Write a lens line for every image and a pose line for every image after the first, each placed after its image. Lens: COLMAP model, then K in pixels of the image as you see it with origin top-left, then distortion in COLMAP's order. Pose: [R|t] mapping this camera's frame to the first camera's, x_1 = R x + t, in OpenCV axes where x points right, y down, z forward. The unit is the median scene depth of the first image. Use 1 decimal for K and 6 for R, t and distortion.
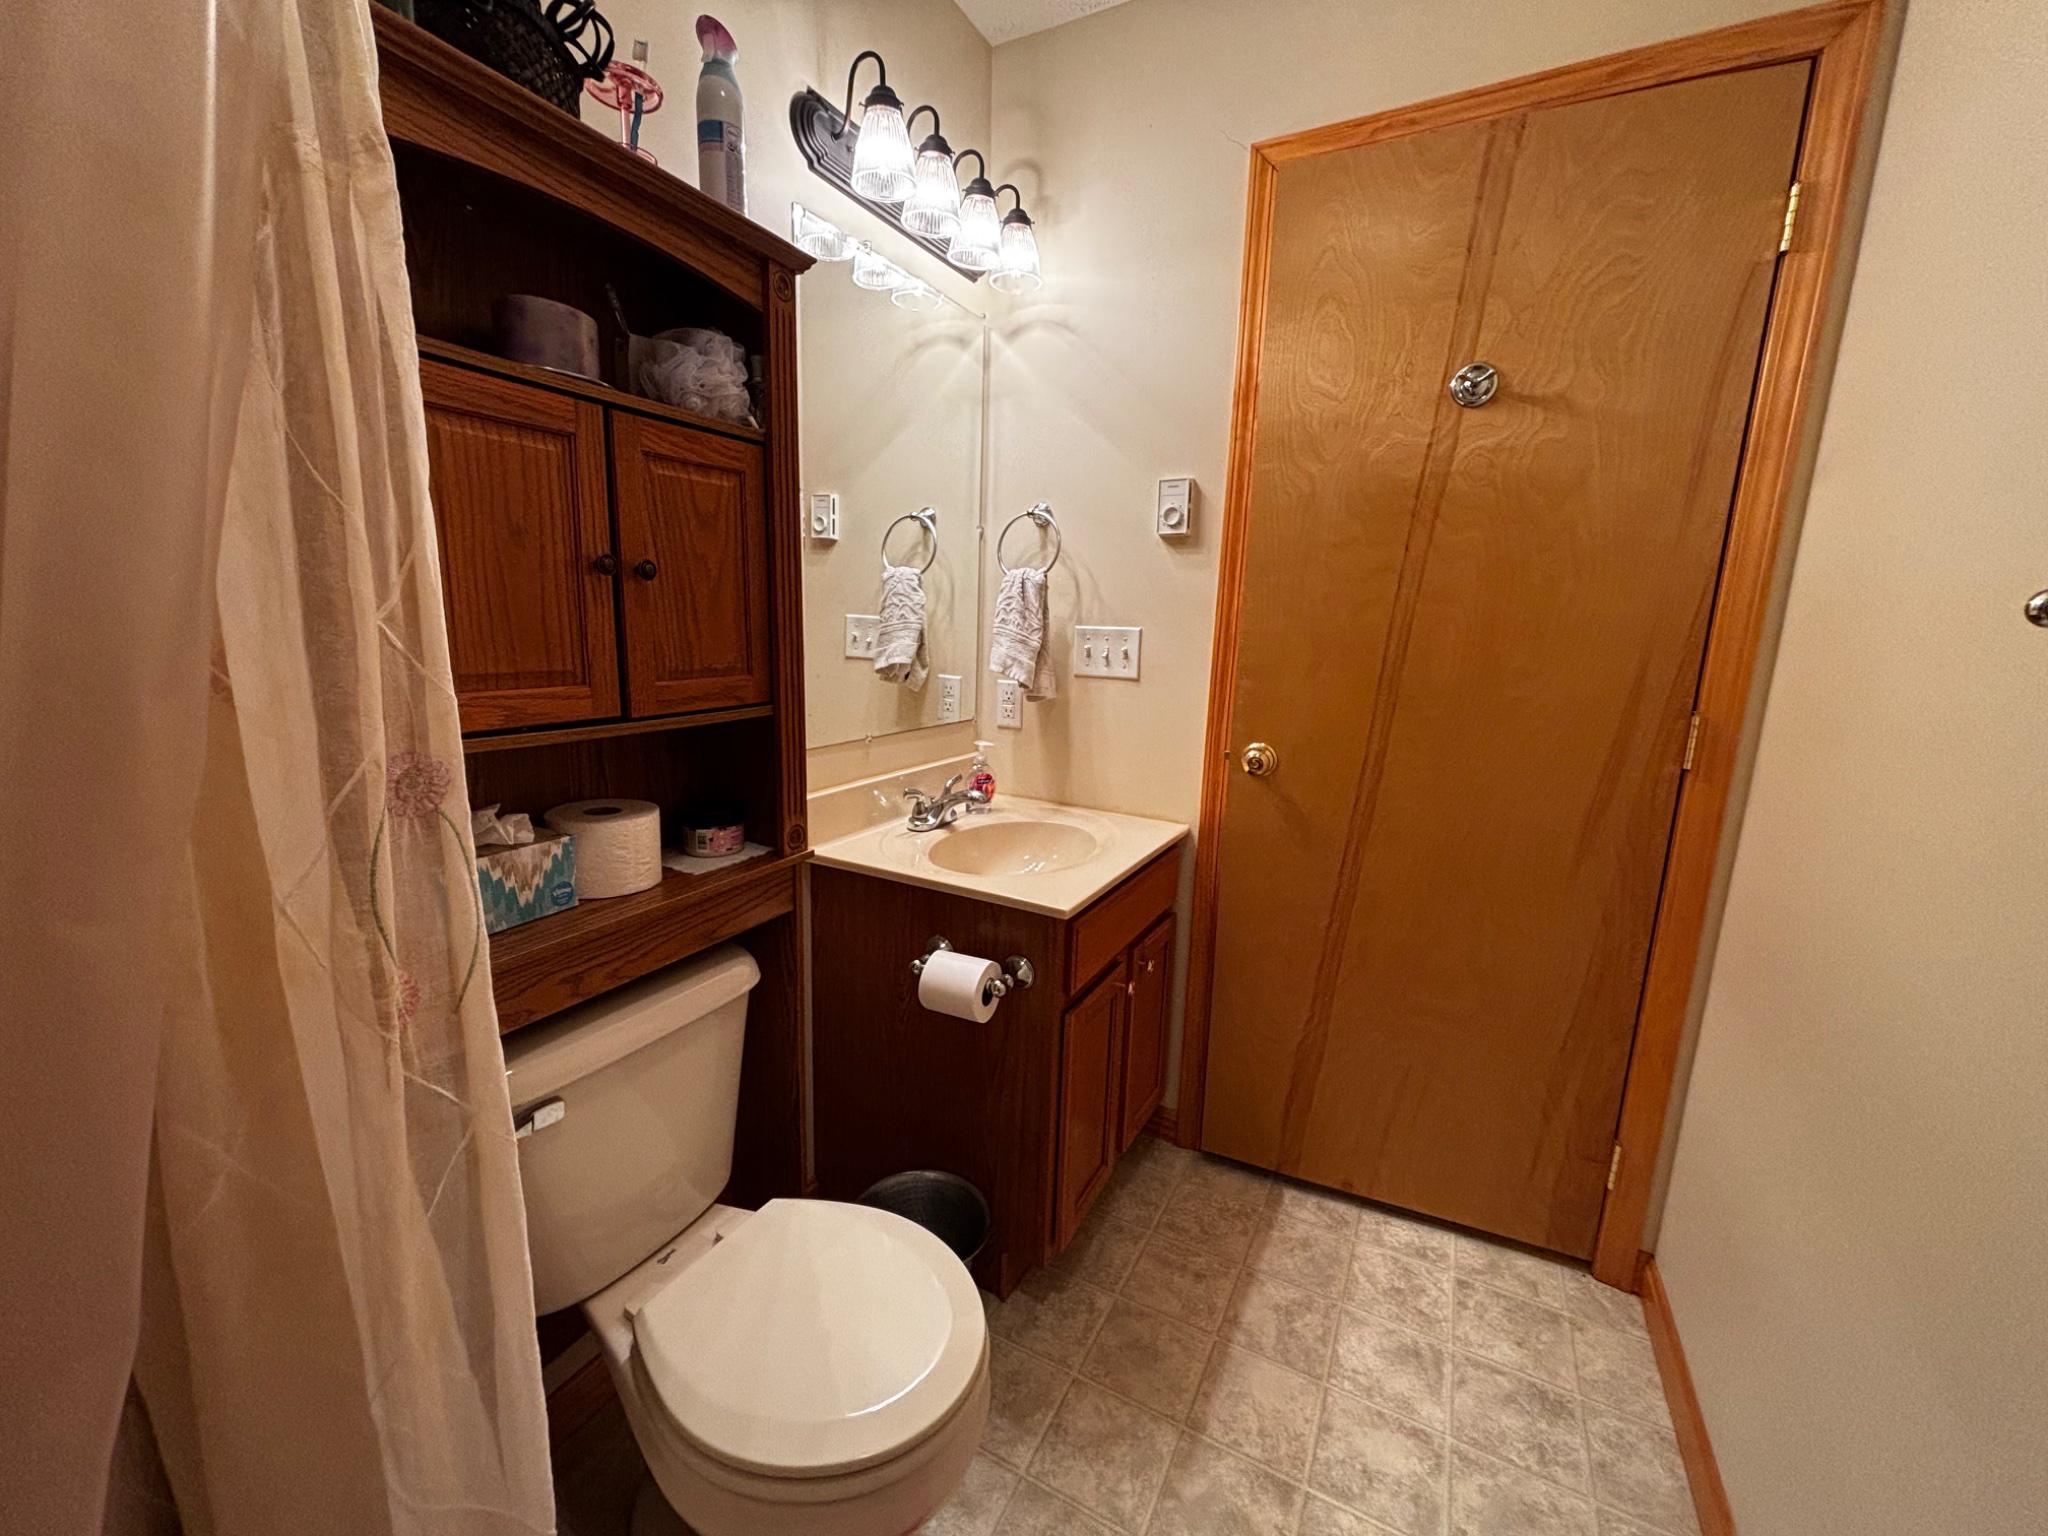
lens RADIAL K [[819.2, 0, 1022.5], [0, 819.2, 771.0], [0, 0, 1]] dist [-0.001151, -0.000056]
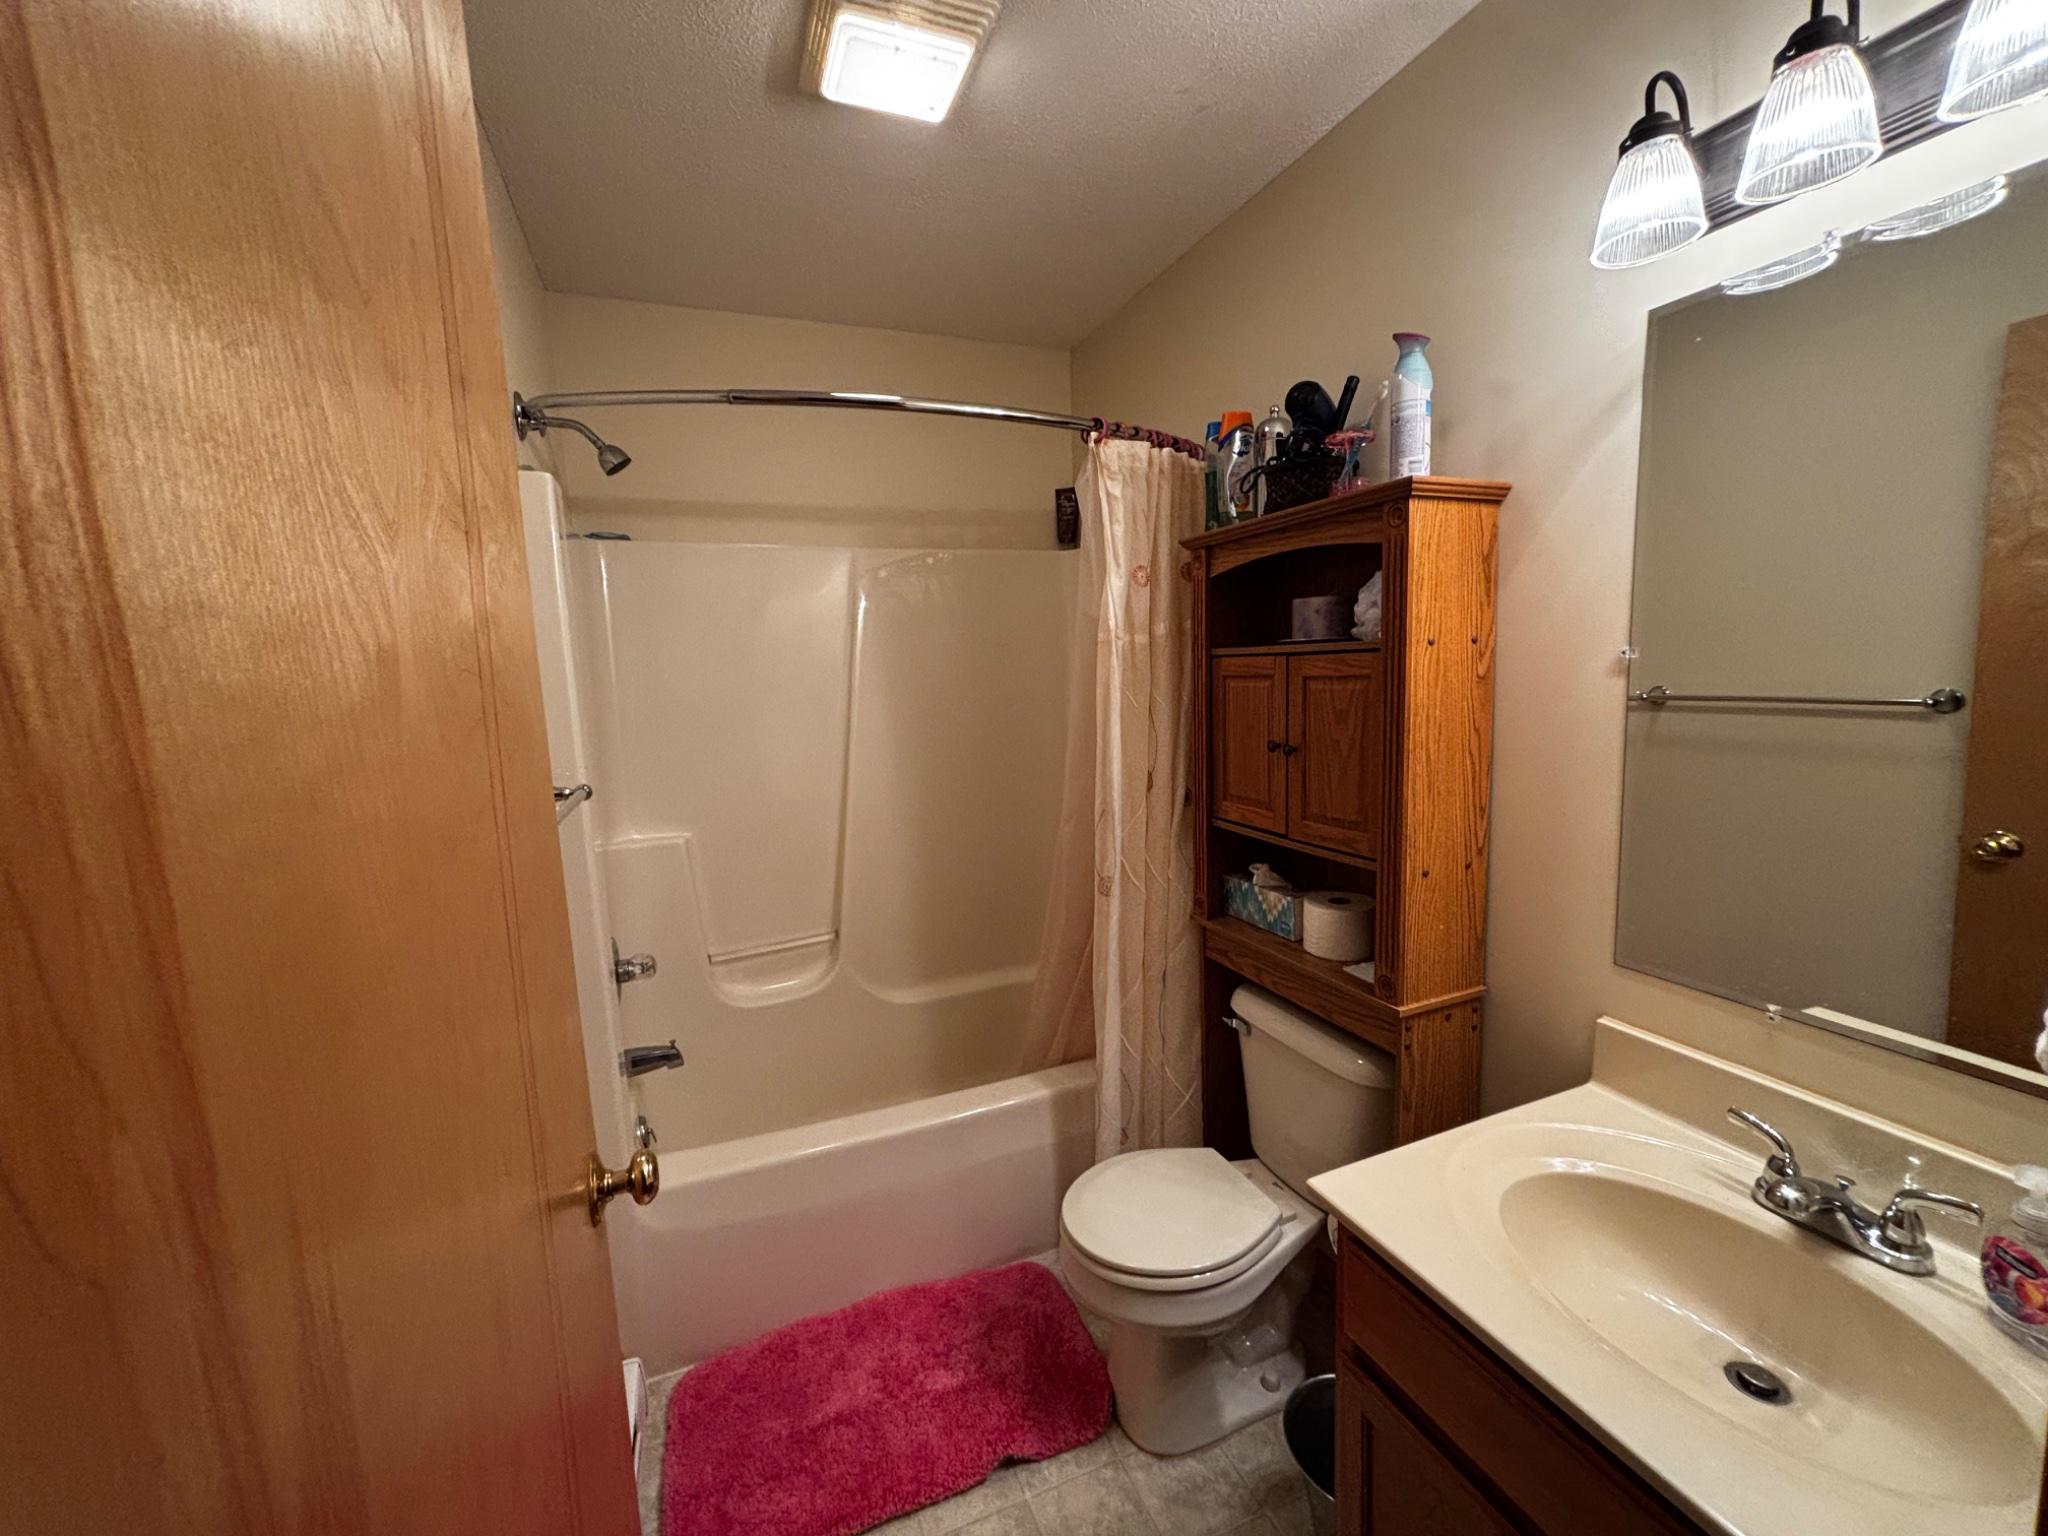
lens RADIAL K [[819.2, 0, 1023.8], [0, 819.2, 769.2], [0, 0, 1]] dist [-0.001151, -0.000056]
pose [[-0.629974, 0.101451, -0.769961, 1.097584], [-0.122528, 0.966030, 0.227537, -0.507469], [0.766890, 0.237684, -0.596143, 1.558822]]
